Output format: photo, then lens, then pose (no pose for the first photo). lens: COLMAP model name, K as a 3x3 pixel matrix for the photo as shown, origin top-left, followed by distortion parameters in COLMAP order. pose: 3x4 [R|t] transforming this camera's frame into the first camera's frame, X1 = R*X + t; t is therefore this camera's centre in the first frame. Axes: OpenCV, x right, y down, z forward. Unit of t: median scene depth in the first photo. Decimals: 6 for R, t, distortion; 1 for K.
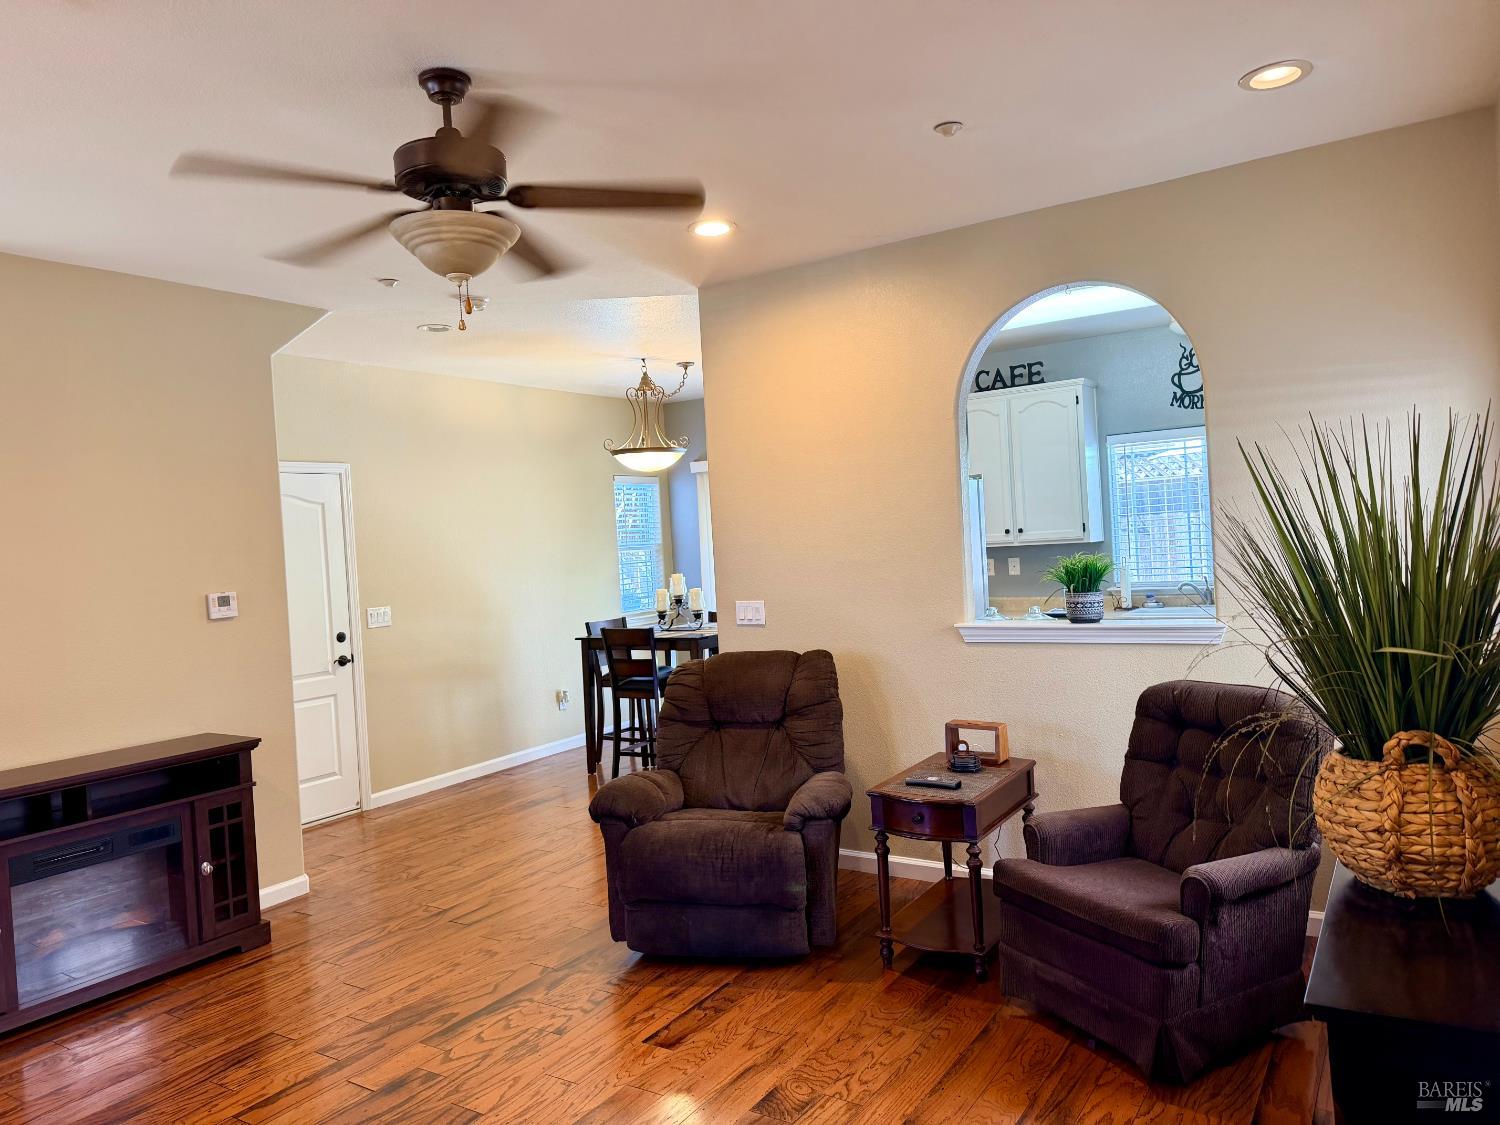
lens RADIAL K [[1052.2, 0, 750.0], [0, 1052.2, 562.5], [0, 0, 1]] dist [0.027162, -0.000158]
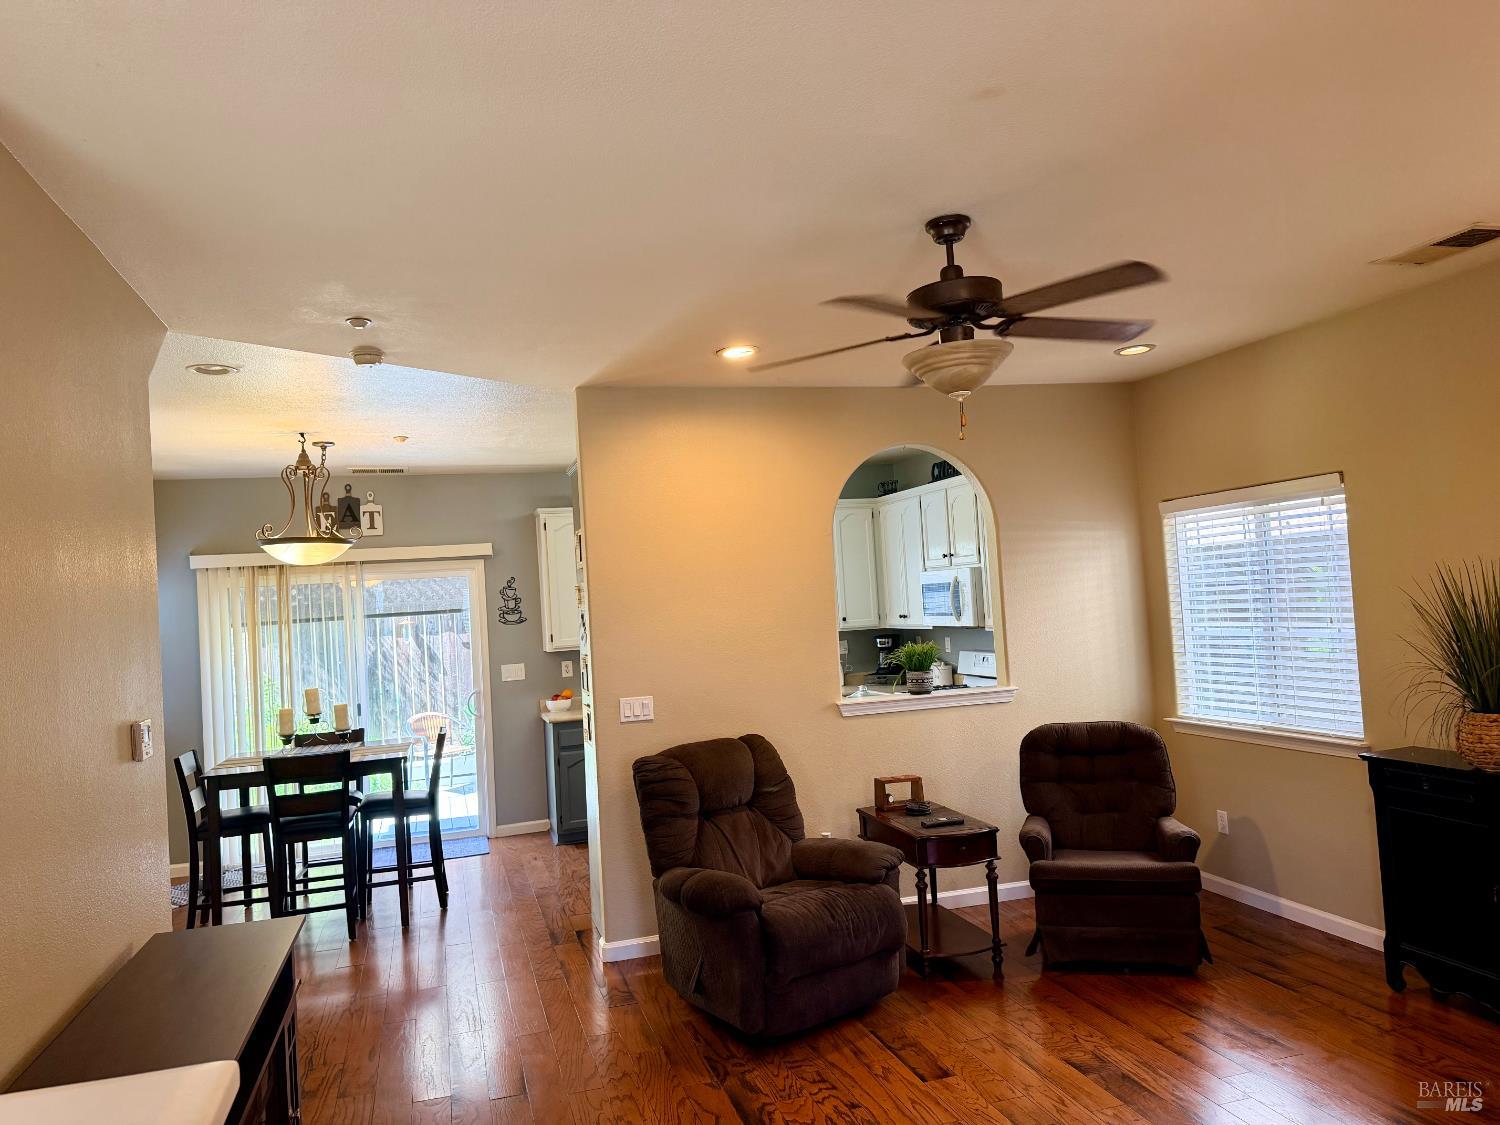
lens RADIAL K [[1075.1, 0, 752.9], [0, 1075.1, 571.4], [0, 0, 1]] dist [0.036748, 0.001603]
pose [[0.652835, 0.033129, 0.756775, -0.987539], [0.043210, 0.995788, -0.080868, 0.006206], [-0.756267, 0.085493, 0.648654, 0.322247]]
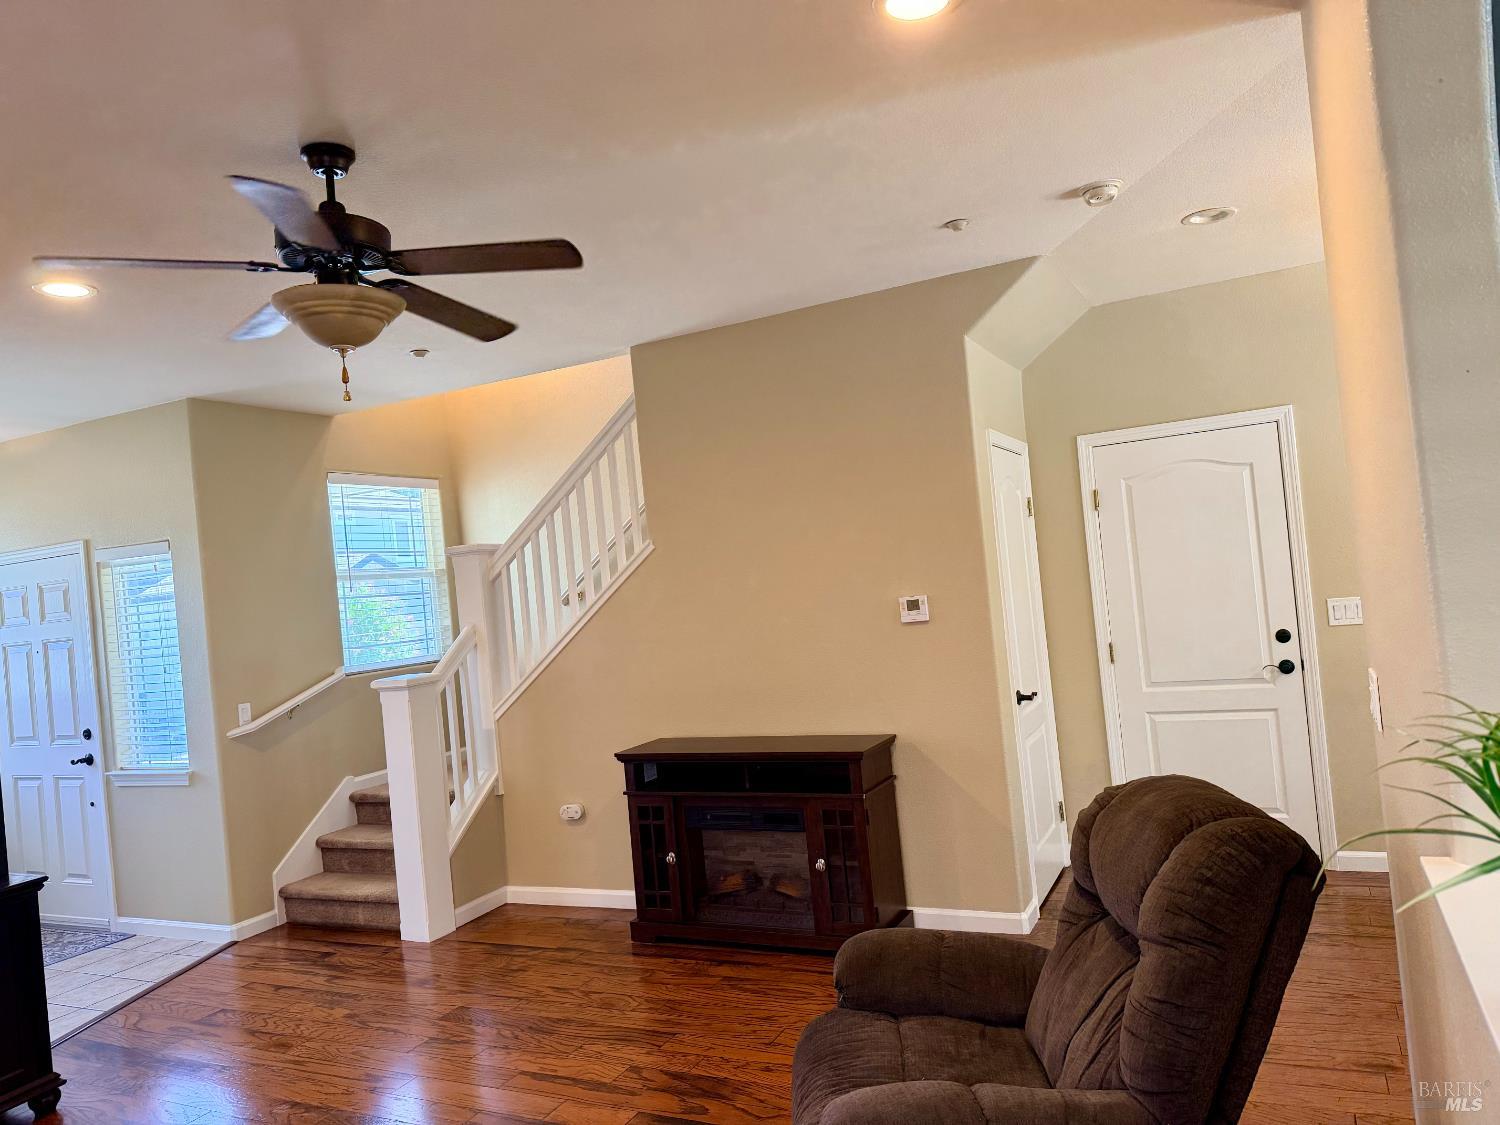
lens RADIAL K [[1052.2, 0, 750.0], [0, 1052.2, 562.5], [0, 0, 1]] dist [0.027162, -0.000158]
pose [[0.127176, 0.020898, -0.991660, 0.579947], [0.063819, 0.997534, 0.029206, -0.052588], [0.989825, -0.067001, 0.125529, 0.939256]]
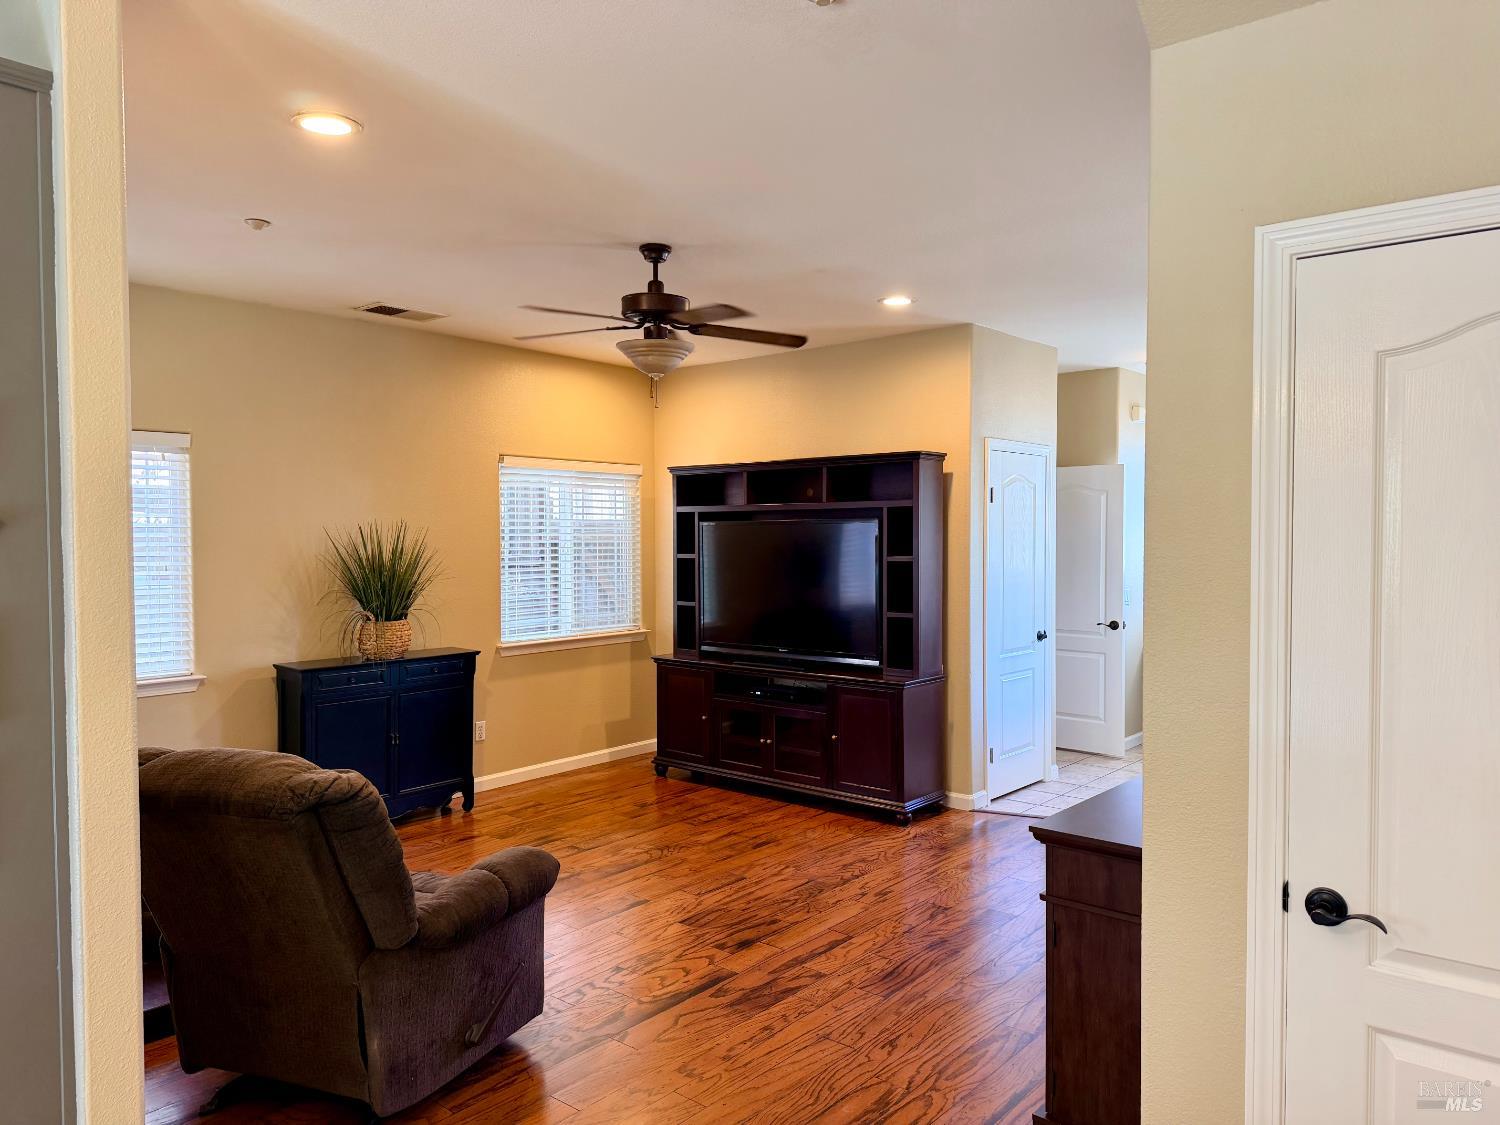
lens RADIAL K [[1052.2, 0, 750.0], [0, 1052.2, 562.5], [0, 0, 1]] dist [0.027162, -0.000158]
pose [[-0.988981, 0.059488, 0.135564, -0.467742], [0.066044, 0.996829, 0.044384, -0.033520], [-0.132493, 0.052848, -0.989774, 1.945833]]
